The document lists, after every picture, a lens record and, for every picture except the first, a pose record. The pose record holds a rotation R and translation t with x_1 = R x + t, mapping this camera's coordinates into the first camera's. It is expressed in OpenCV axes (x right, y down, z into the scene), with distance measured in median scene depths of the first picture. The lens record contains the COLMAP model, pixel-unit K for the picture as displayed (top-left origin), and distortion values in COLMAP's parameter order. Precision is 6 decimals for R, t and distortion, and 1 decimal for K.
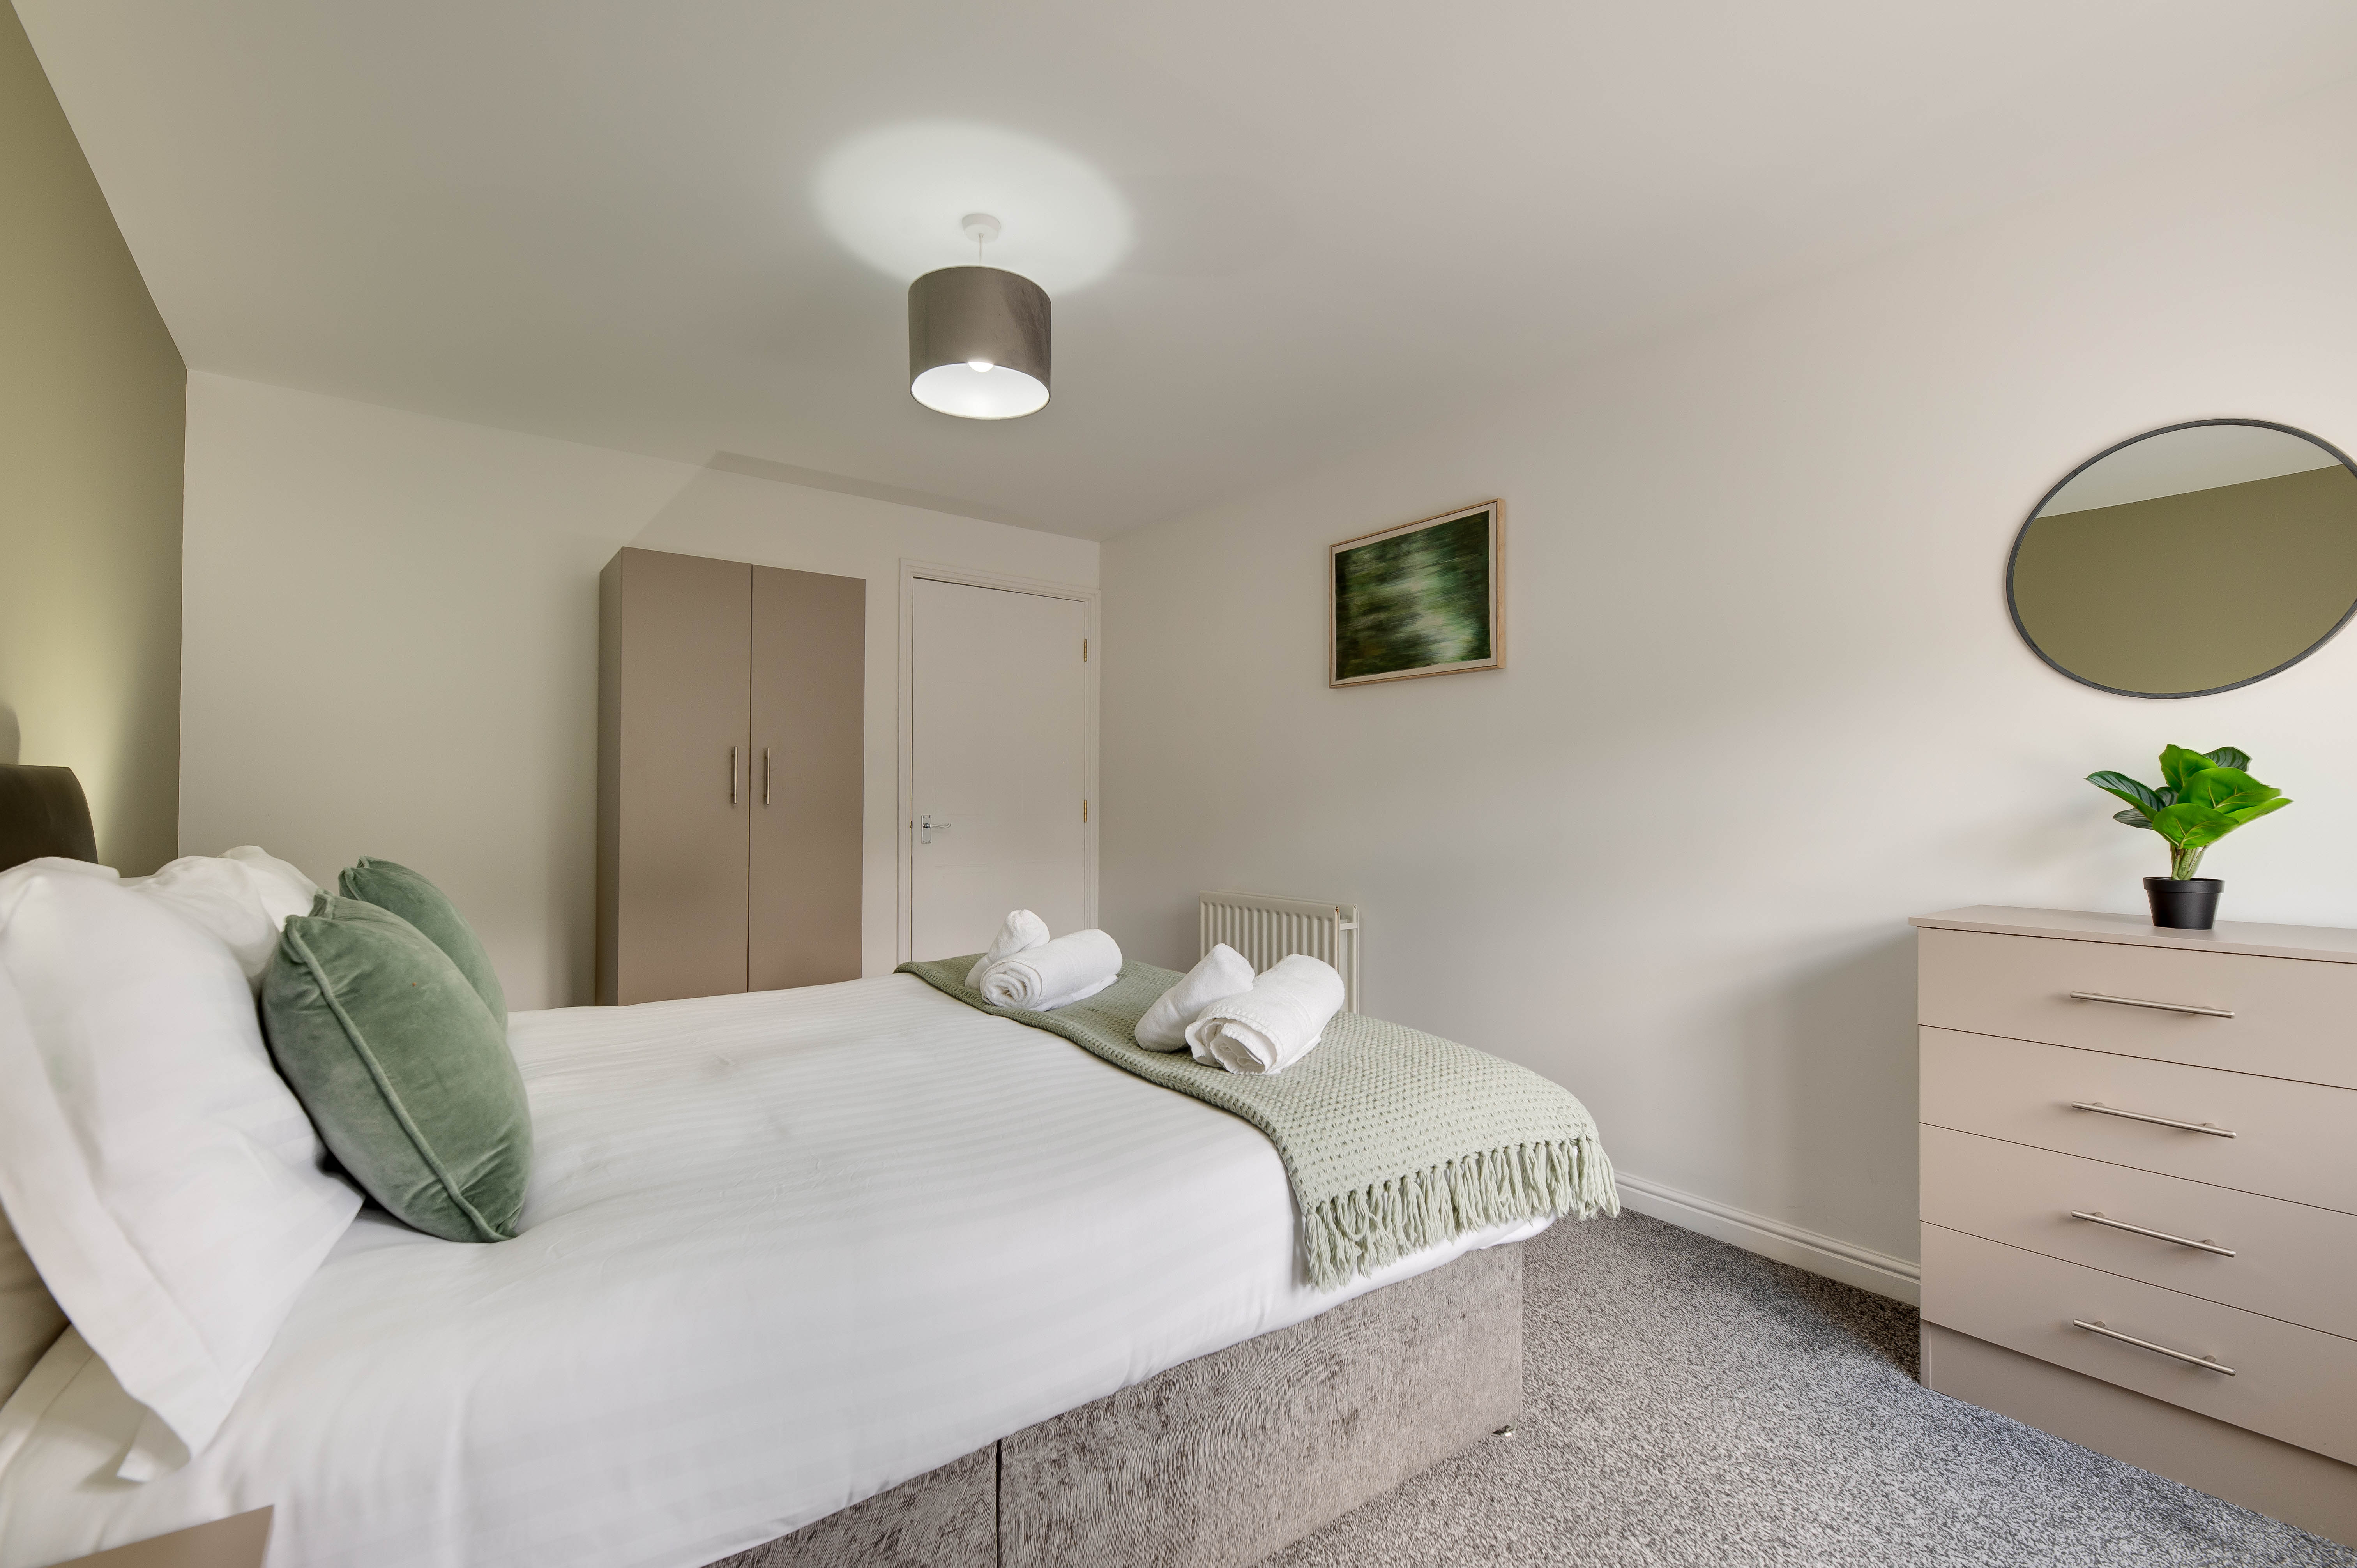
lens RADIAL K [[1002.2, 0, 1178.5], [0, 1002.2, 784.0], [0, 0, 1]] dist [-0.000055, -0.000024]
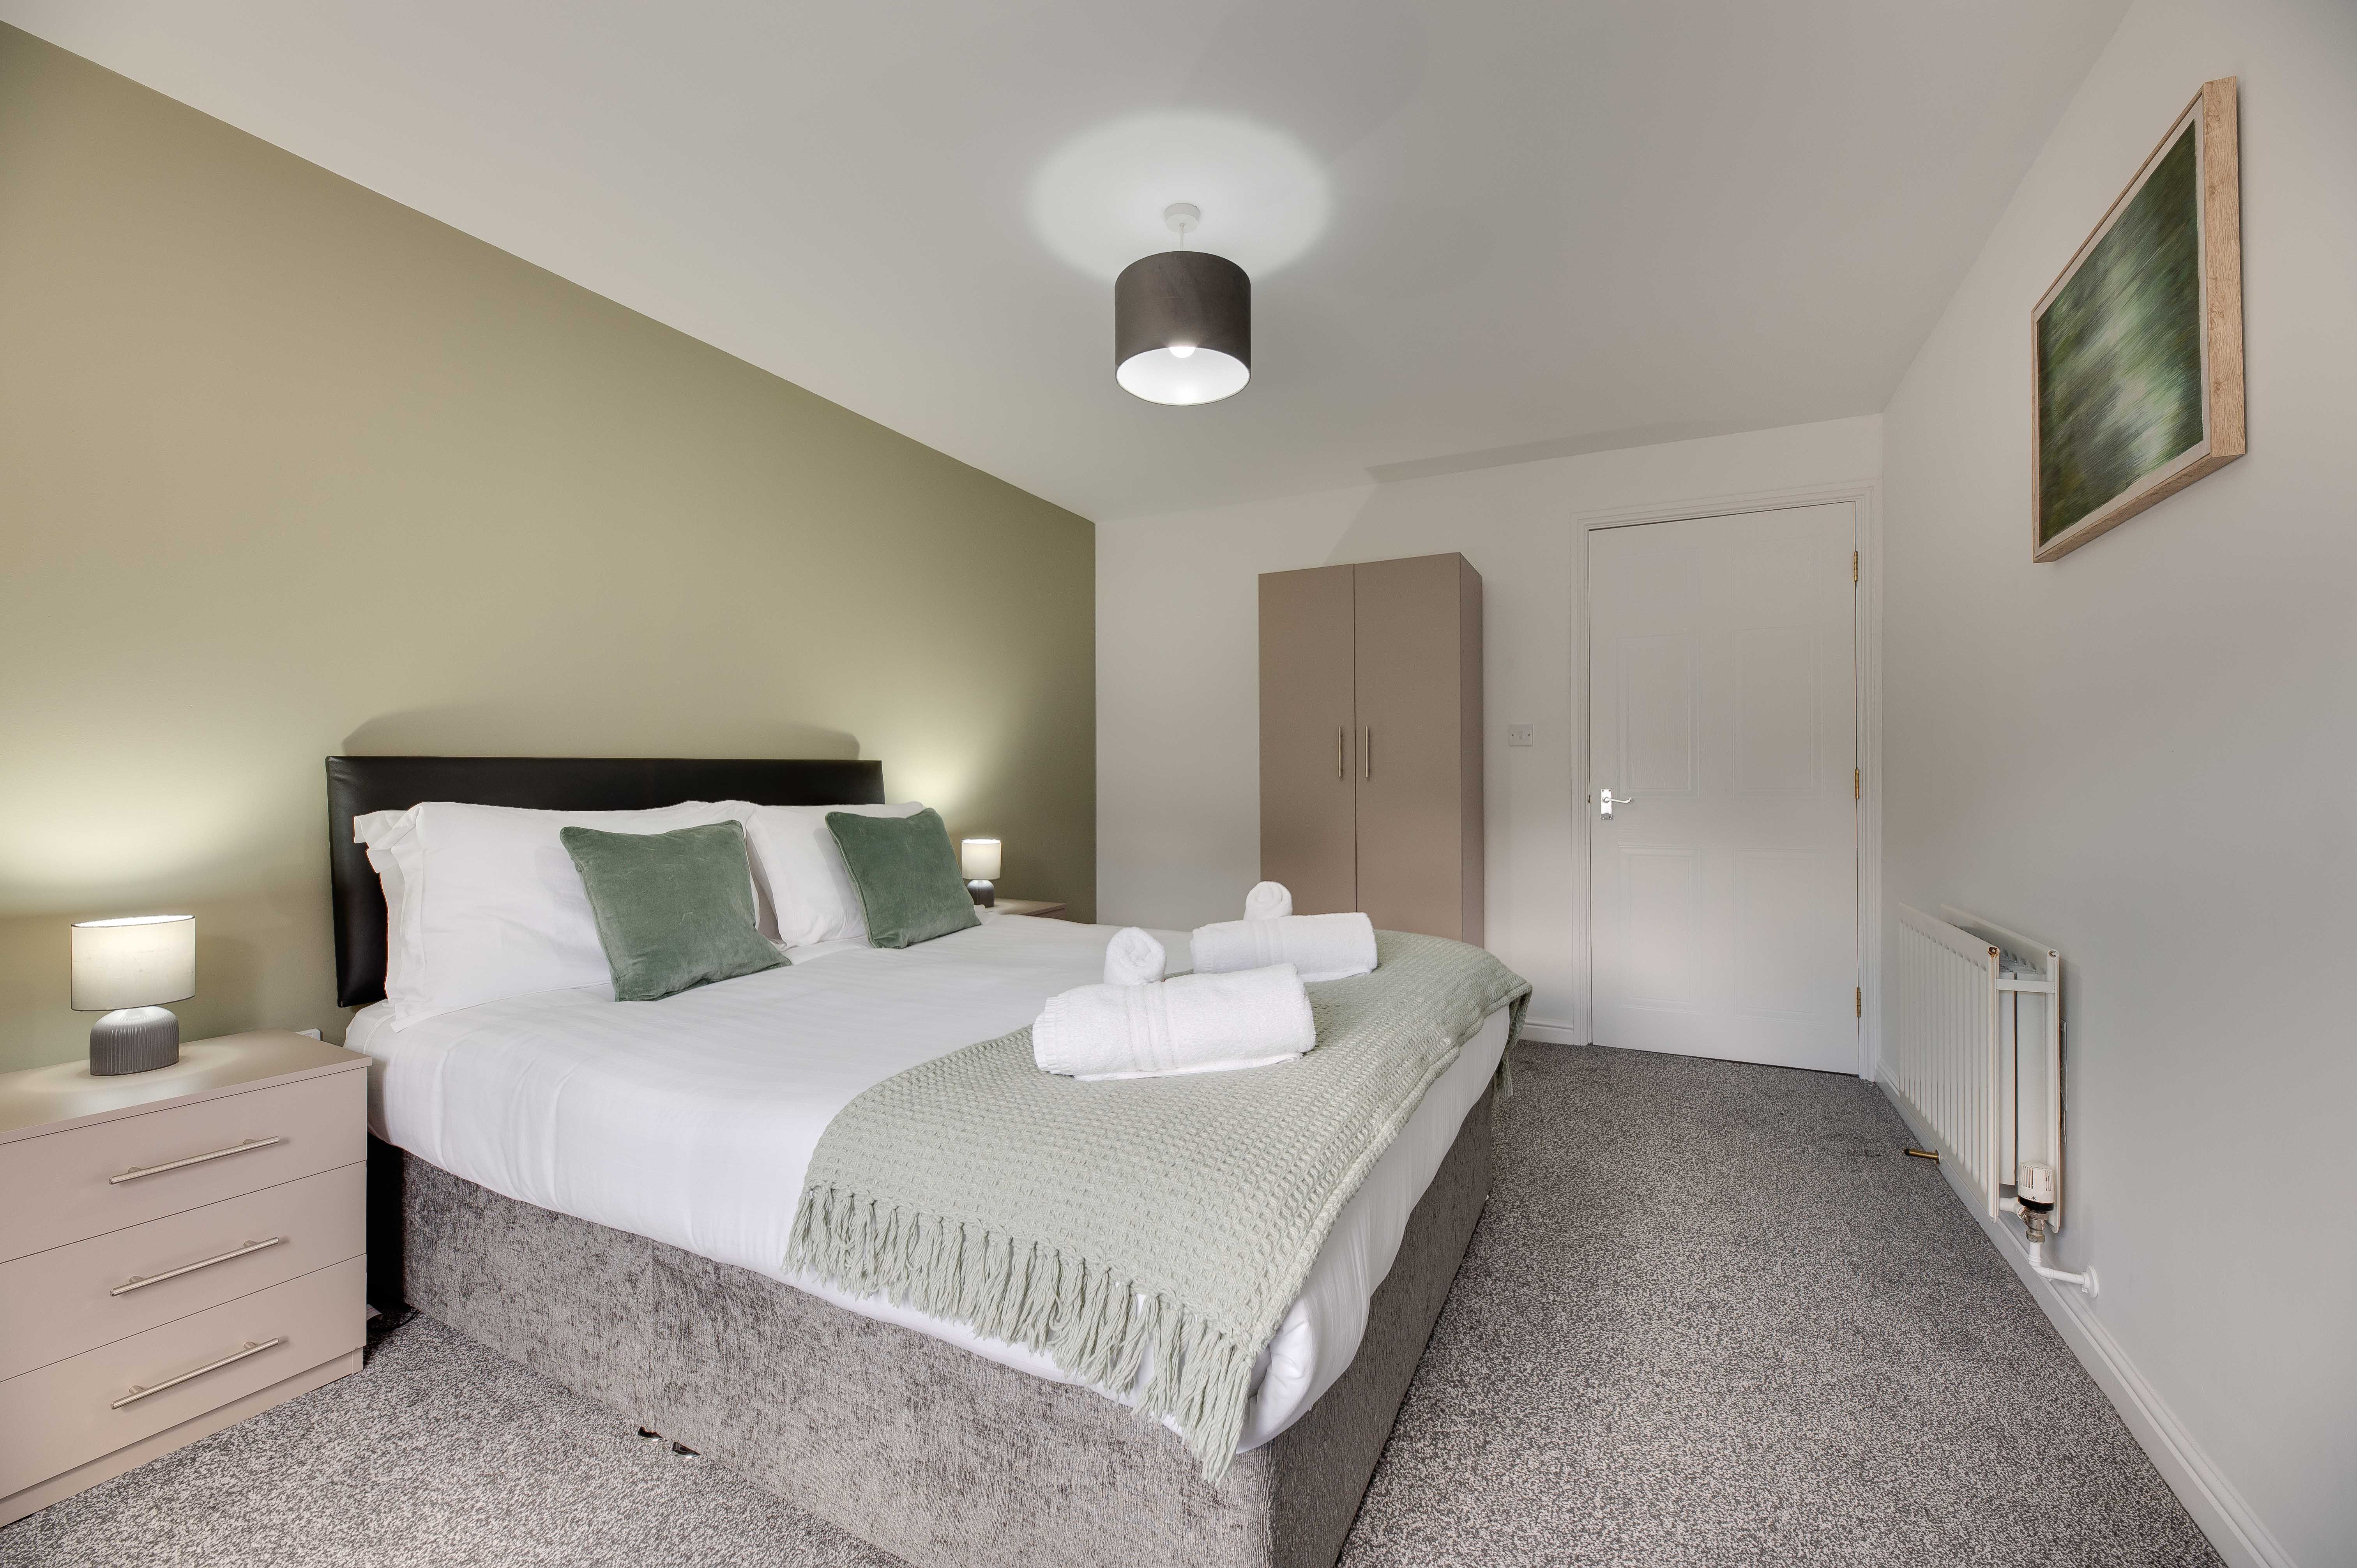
lens RADIAL K [[958.9, 0, 1202.9], [0, 958.9, 776.0], [0, 0, 1]] dist [0.001281, 0.000066]
pose [[0.455864, -0.012015, -0.889969, 0.450511], [0.020223, 0.999791, -0.003139, 0.017946], [0.889820, -0.016567, 0.456011, 0.360585]]
